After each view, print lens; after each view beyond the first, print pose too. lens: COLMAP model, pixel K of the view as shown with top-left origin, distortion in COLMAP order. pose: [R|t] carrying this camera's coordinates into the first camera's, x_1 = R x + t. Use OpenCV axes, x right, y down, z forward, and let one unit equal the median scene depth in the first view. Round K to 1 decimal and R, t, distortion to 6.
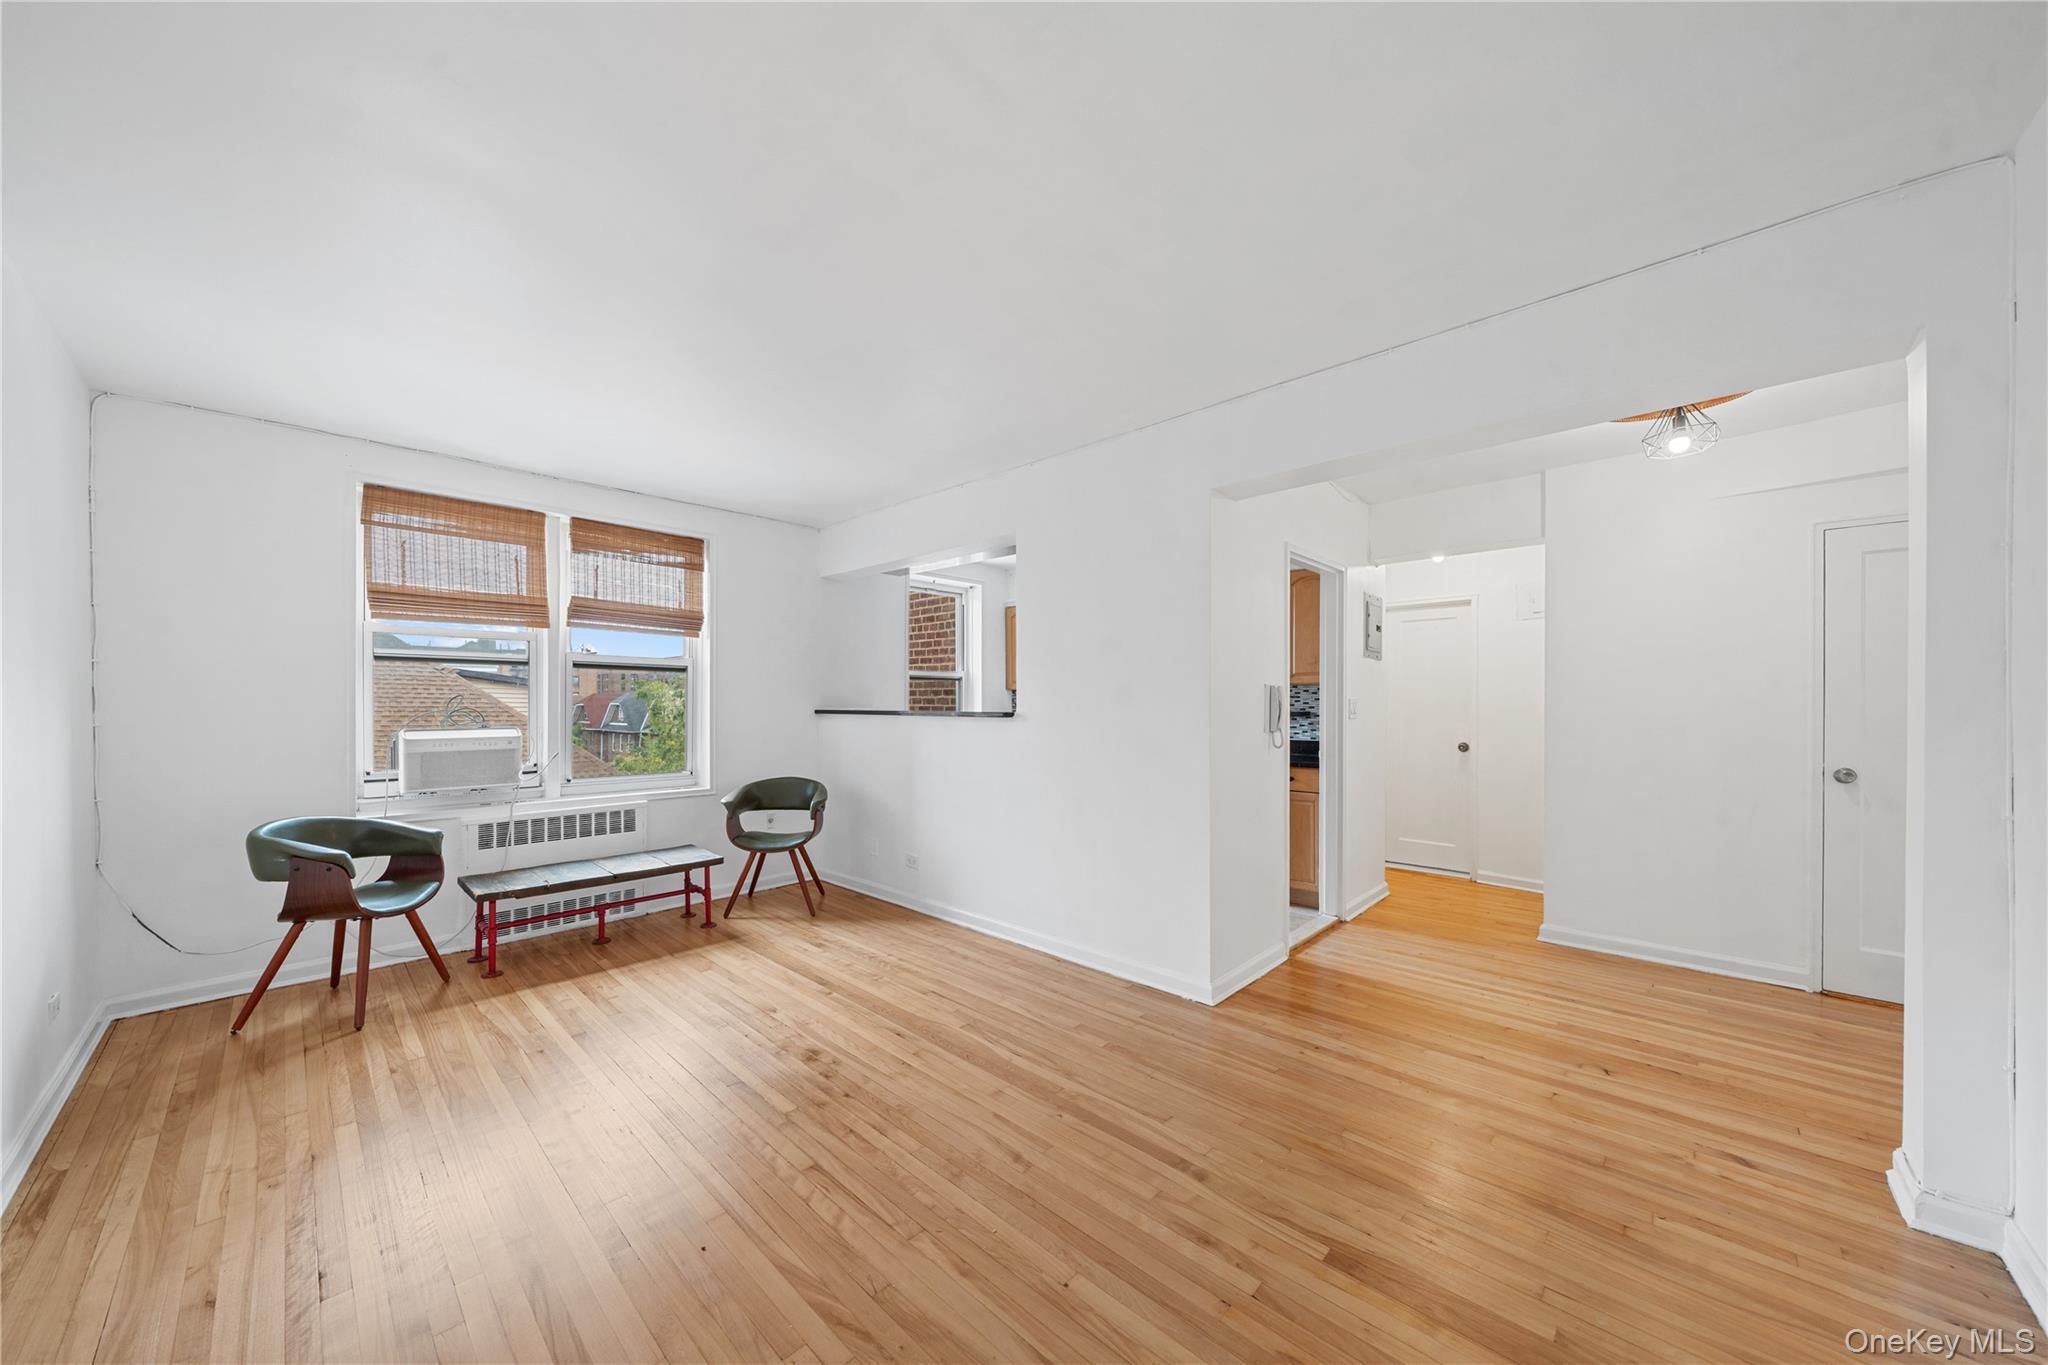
lens RADIAL K [[709.7, 0, 1023.3], [0, 709.7, 692.6], [0, 0, 1]] dist [-0.000365, -0.000257]
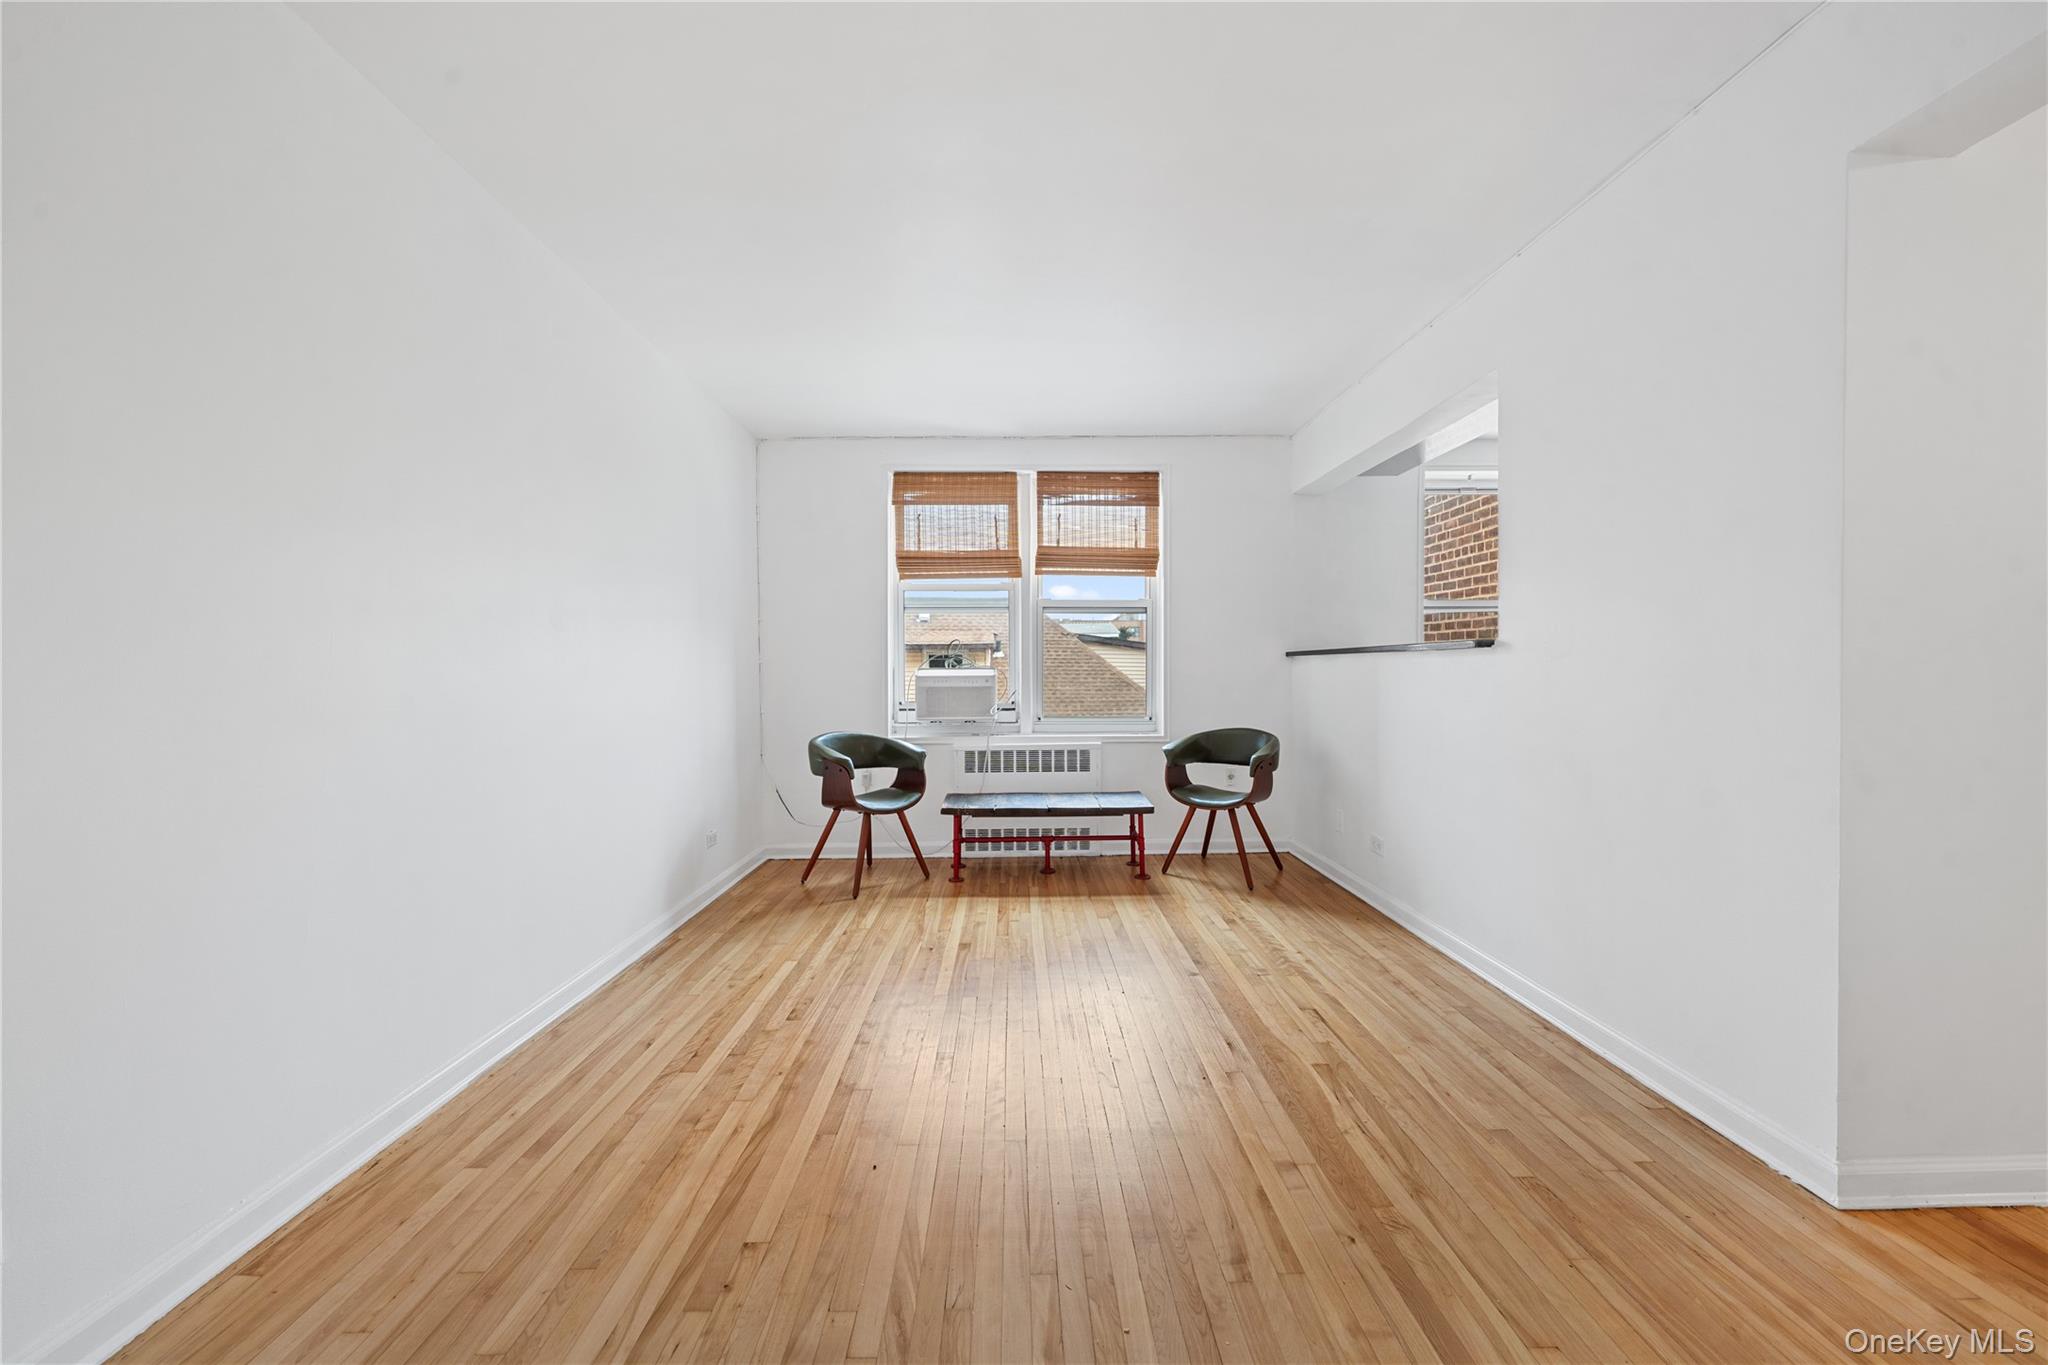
lens RADIAL K [[779.0, 0, 1027.3], [0, 779.0, 667.9], [0, 0, 1]] dist [0.000513, -0.000296]
pose [[0.704742, -0.006148, -0.709437, 0.201265], [0.017802, 0.999801, 0.009020, 0.040730], [0.709241, -0.018986, 0.704711, 0.178729]]
